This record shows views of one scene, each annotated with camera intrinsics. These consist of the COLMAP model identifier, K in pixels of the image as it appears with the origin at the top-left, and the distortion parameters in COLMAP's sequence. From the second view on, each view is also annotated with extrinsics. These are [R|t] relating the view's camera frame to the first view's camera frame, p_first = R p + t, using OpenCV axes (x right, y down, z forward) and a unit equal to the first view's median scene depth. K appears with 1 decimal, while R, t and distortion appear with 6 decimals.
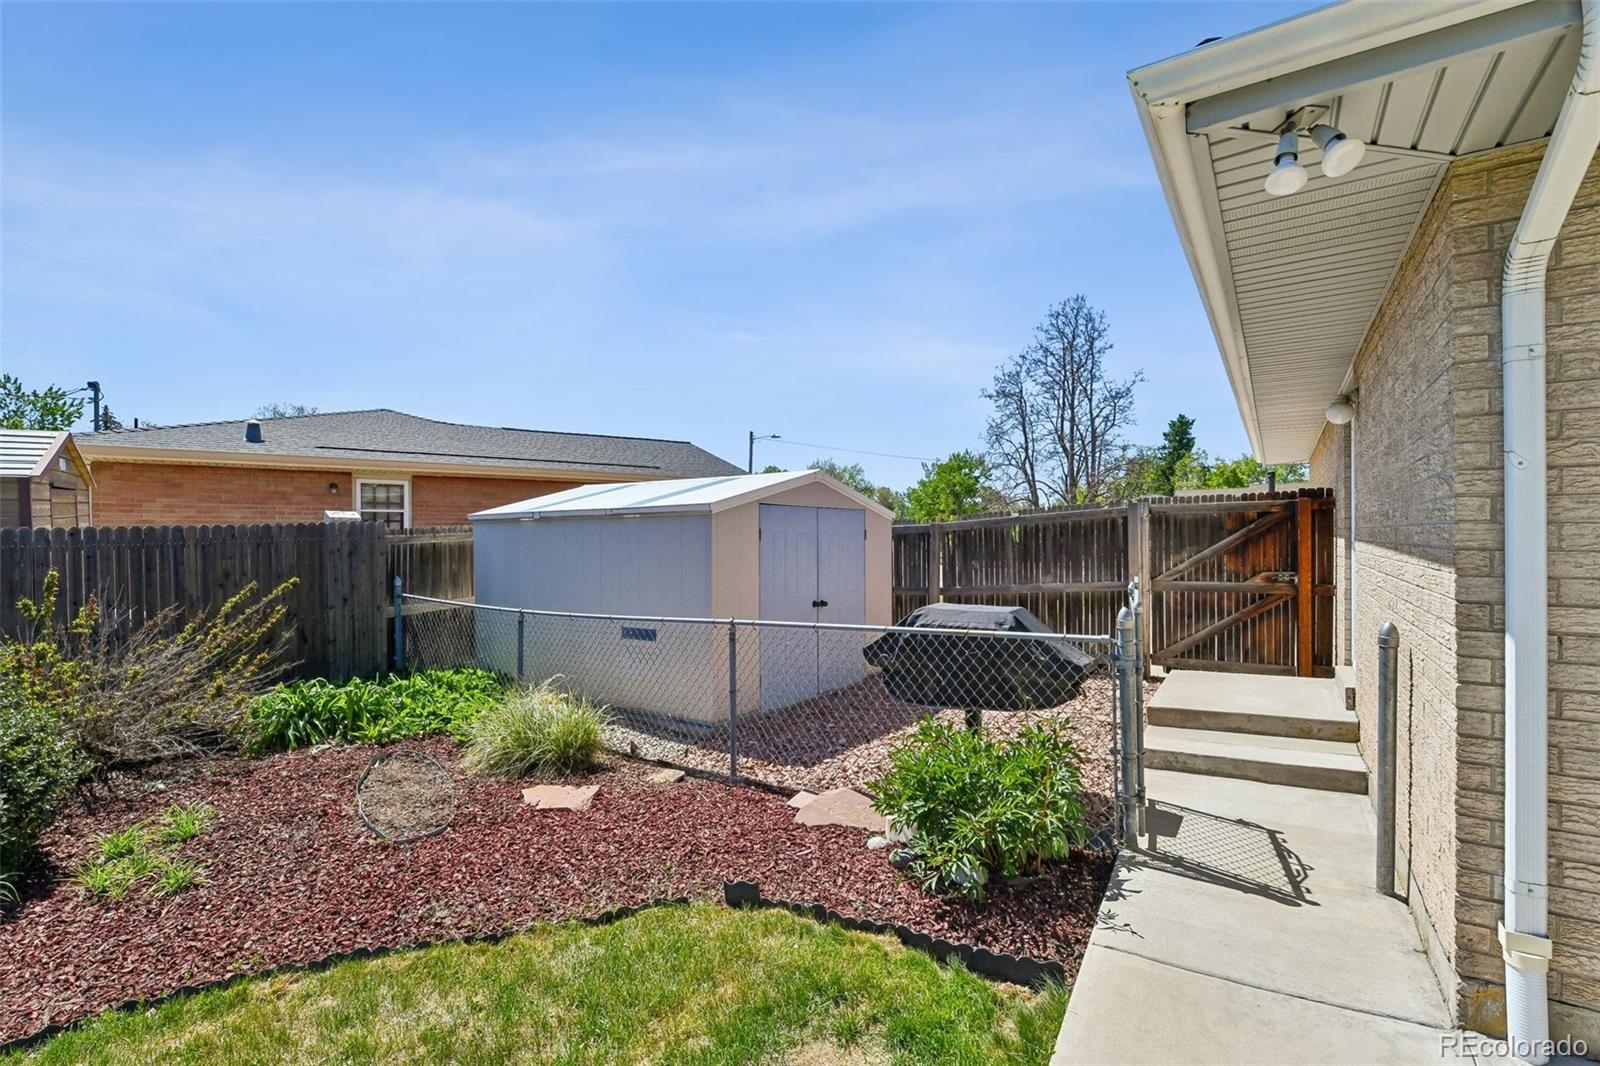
lens RADIAL K [[703.4, 0, 800.0], [0, 703.4, 533.0], [0, 0, 1]] dist [-0.009877, -0.000776]
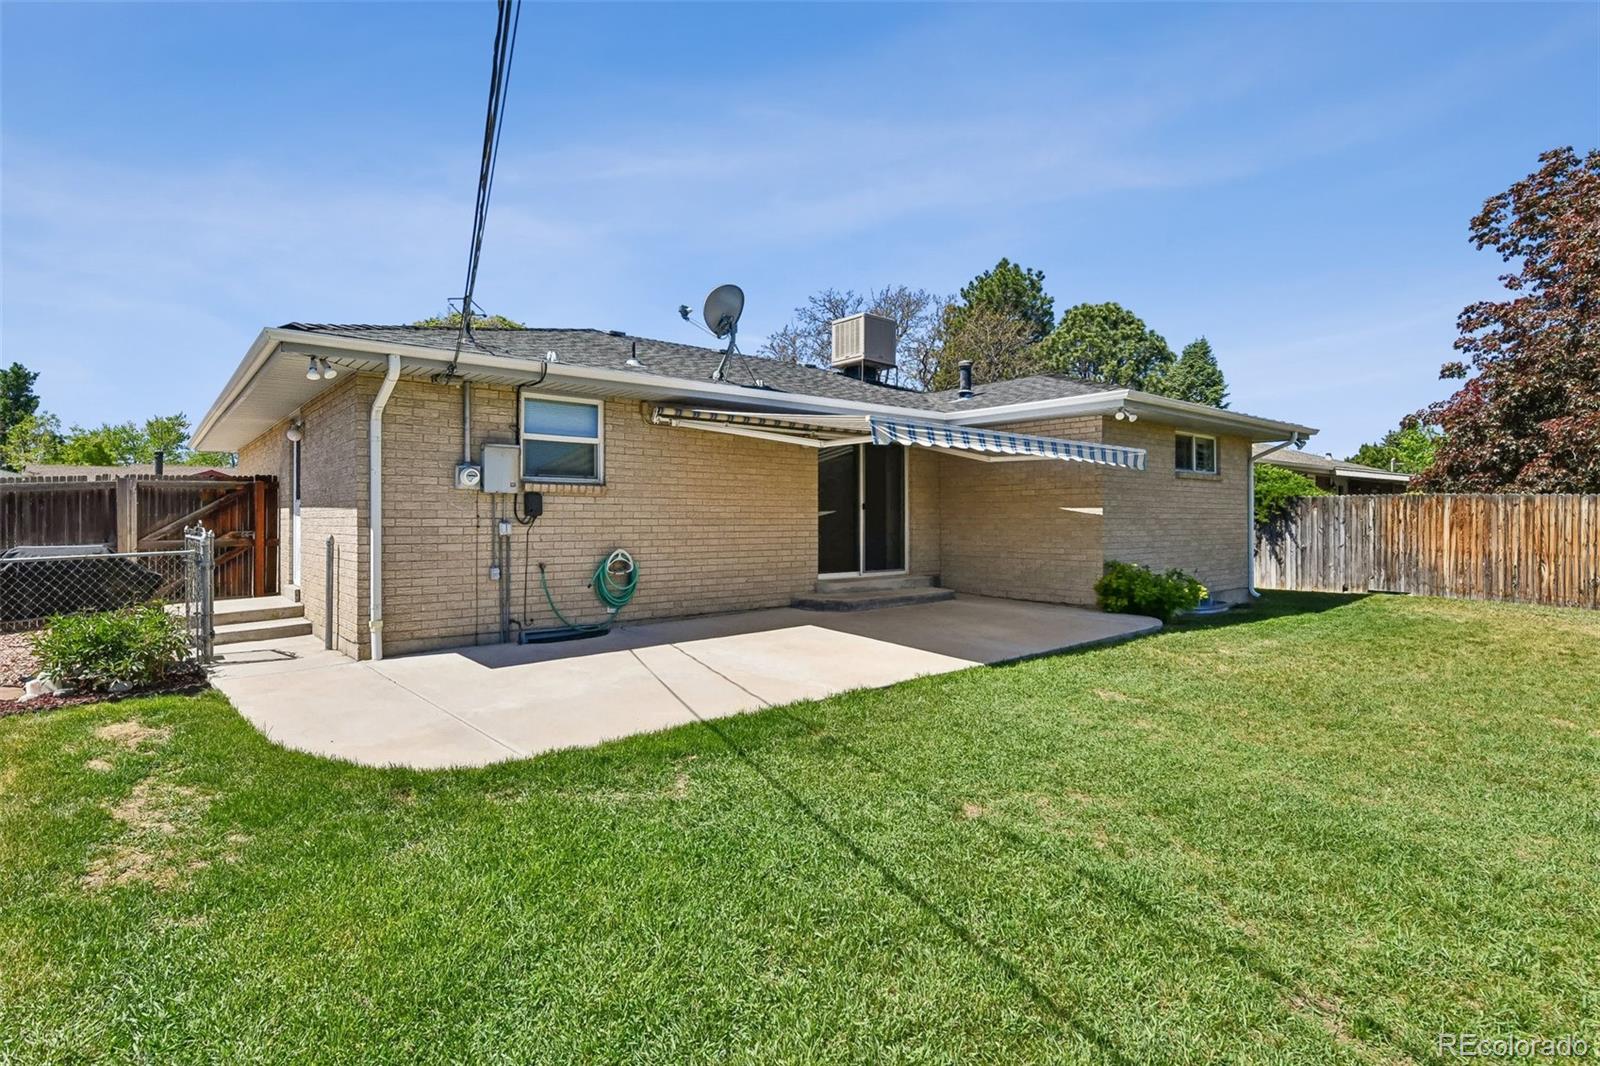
lens RADIAL K [[777.0, 0, 819.8], [0, 777.0, 507.8], [0, 0, 1]] dist [-0.004391, -0.001655]
pose [[0.249665, 0.015256, 0.968212, -0.584799], [0.003319, 0.999857, -0.016611, 0.038903], [-0.968327, 0.007360, 0.249578, -0.574189]]
